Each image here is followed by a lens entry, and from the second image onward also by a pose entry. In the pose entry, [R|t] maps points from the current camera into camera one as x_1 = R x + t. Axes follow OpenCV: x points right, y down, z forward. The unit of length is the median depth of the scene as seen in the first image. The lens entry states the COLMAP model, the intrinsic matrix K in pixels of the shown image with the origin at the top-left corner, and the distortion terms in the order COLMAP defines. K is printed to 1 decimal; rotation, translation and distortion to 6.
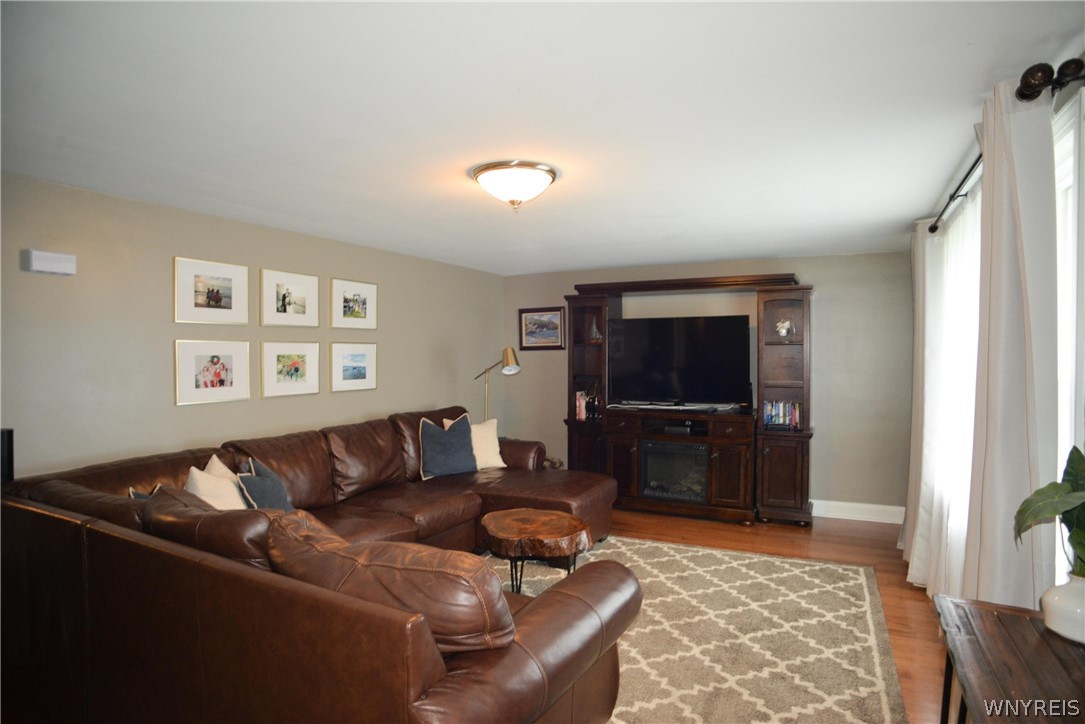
lens RADIAL K [[594.6, 0, 547.9], [0, 594.6, 364.9], [0, 0, 1]] dist [-0.117037, 0.063848]
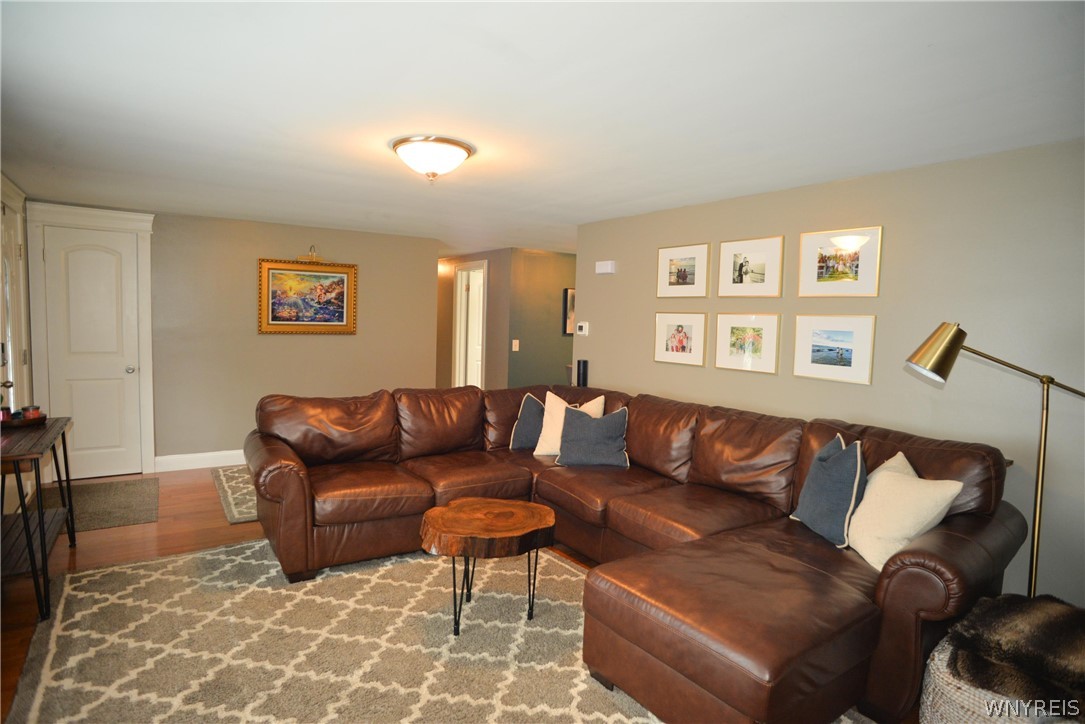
lens RADIAL K [[594.6, 0, 547.9], [0, 594.6, 364.9], [0, 0, 1]] dist [-0.117037, 0.063848]
pose [[-0.462158, 0.057942, -0.884903, 0.552855], [-0.046407, 0.994916, 0.089382, -0.027470], [0.885582, 0.082374, -0.457119, 1.170560]]
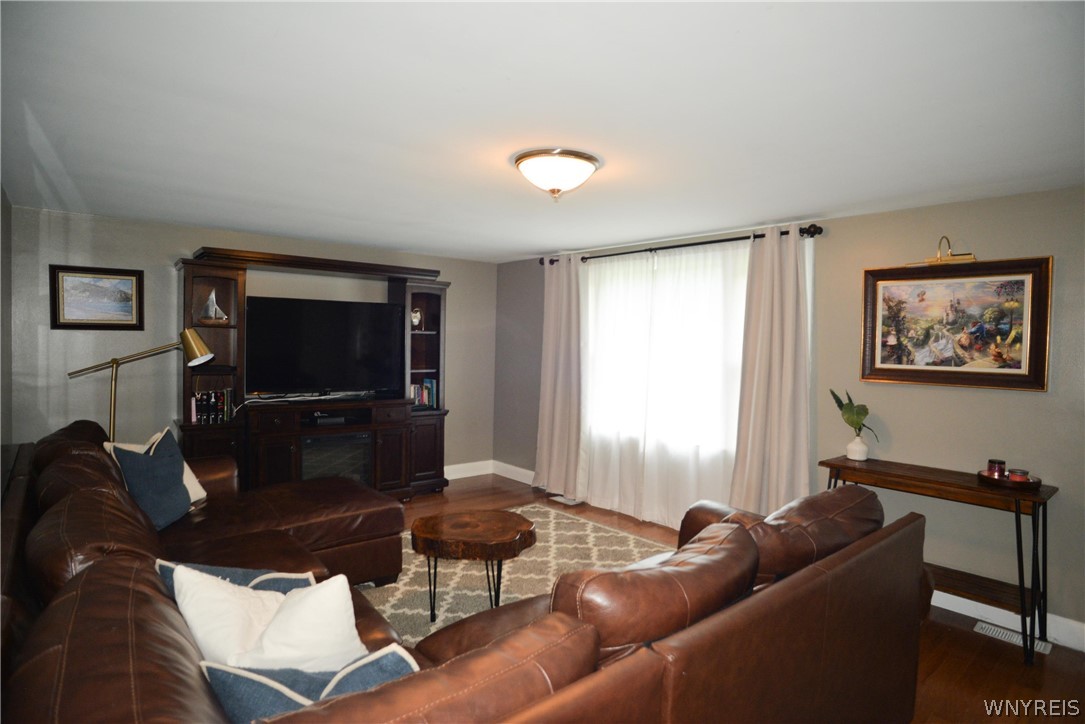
lens RADIAL K [[594.6, 0, 547.9], [0, 594.6, 364.9], [0, 0, 1]] dist [-0.117037, 0.063848]
pose [[0.372667, -0.024290, 0.927647, -0.676866], [-0.004194, 0.999603, 0.027859, -0.008161], [-0.927955, -0.014273, 0.372418, 0.442318]]
